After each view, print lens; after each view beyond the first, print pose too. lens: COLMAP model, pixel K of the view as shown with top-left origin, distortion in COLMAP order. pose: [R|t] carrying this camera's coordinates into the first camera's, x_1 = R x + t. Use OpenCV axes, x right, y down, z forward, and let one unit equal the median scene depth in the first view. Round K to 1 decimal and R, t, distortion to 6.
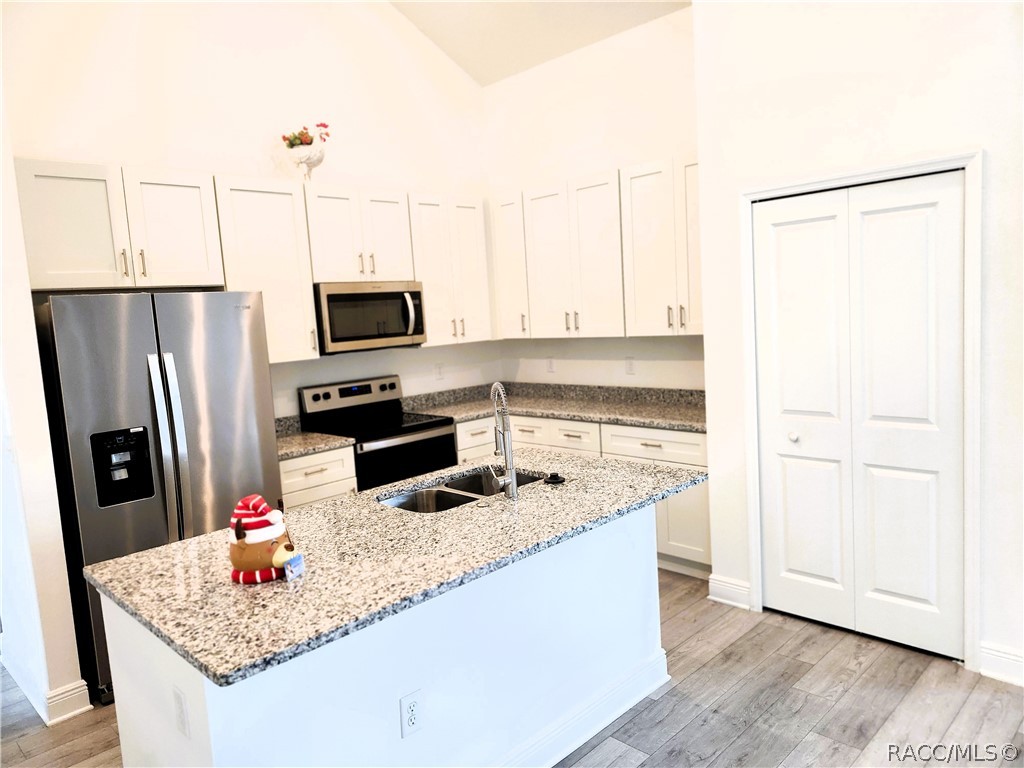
lens RADIAL K [[704.2, 0, 512.0], [0, 704.2, 384.0], [0, 0, 1]] dist [0.106664, -0.144607]
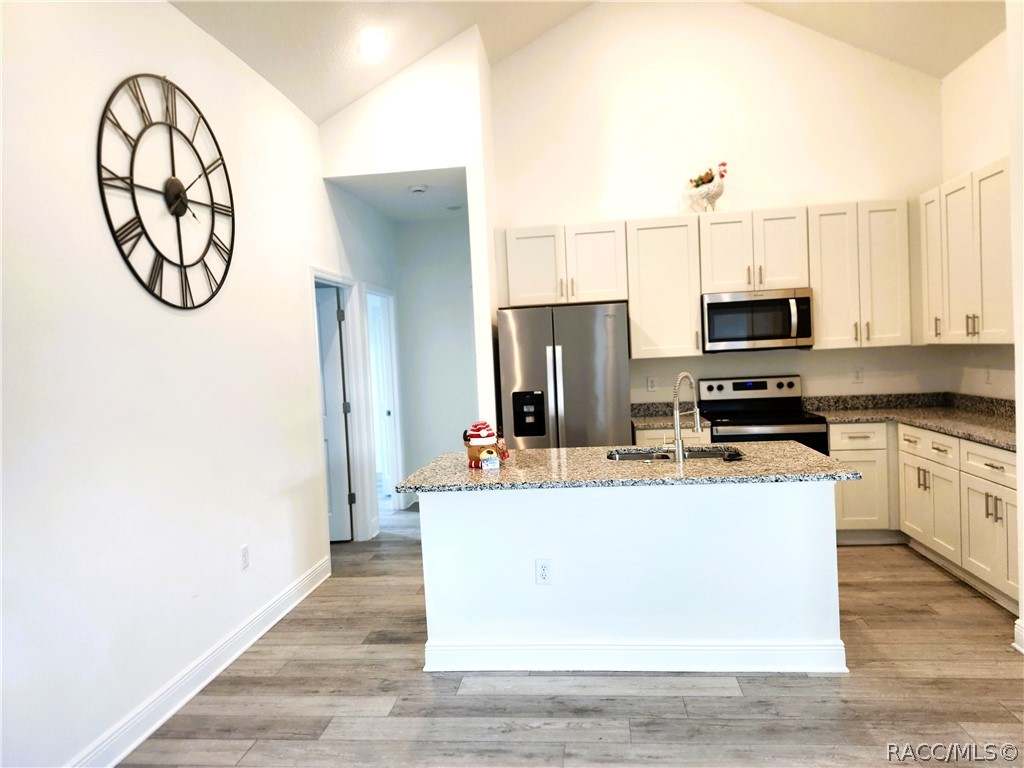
lens RADIAL K [[704.2, 0, 512.0], [0, 704.2, 384.0], [0, 0, 1]] dist [0.106664, -0.144607]
pose [[0.626734, 0.068174, -0.776245, 0.457869], [-0.074381, 0.996851, 0.027493, 0.003733], [0.775675, 0.040507, 0.629831, -0.027011]]
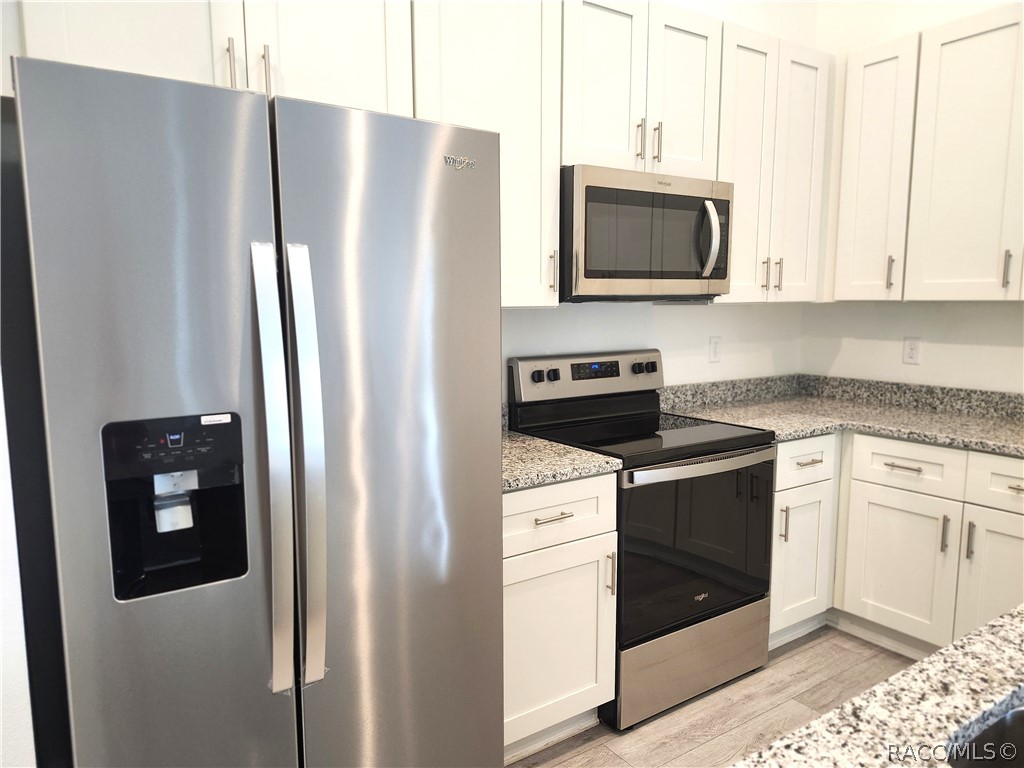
lens RADIAL K [[717.9, 0, 518.3], [0, 717.9, 396.2], [0, 0, 1]] dist [0.116162, -0.154228]
pose [[0.981802, 0.082462, -0.171069, -0.191326], [-0.076970, 0.996290, 0.038501, 0.013899], [0.173609, -0.024634, 0.984507, 0.420862]]
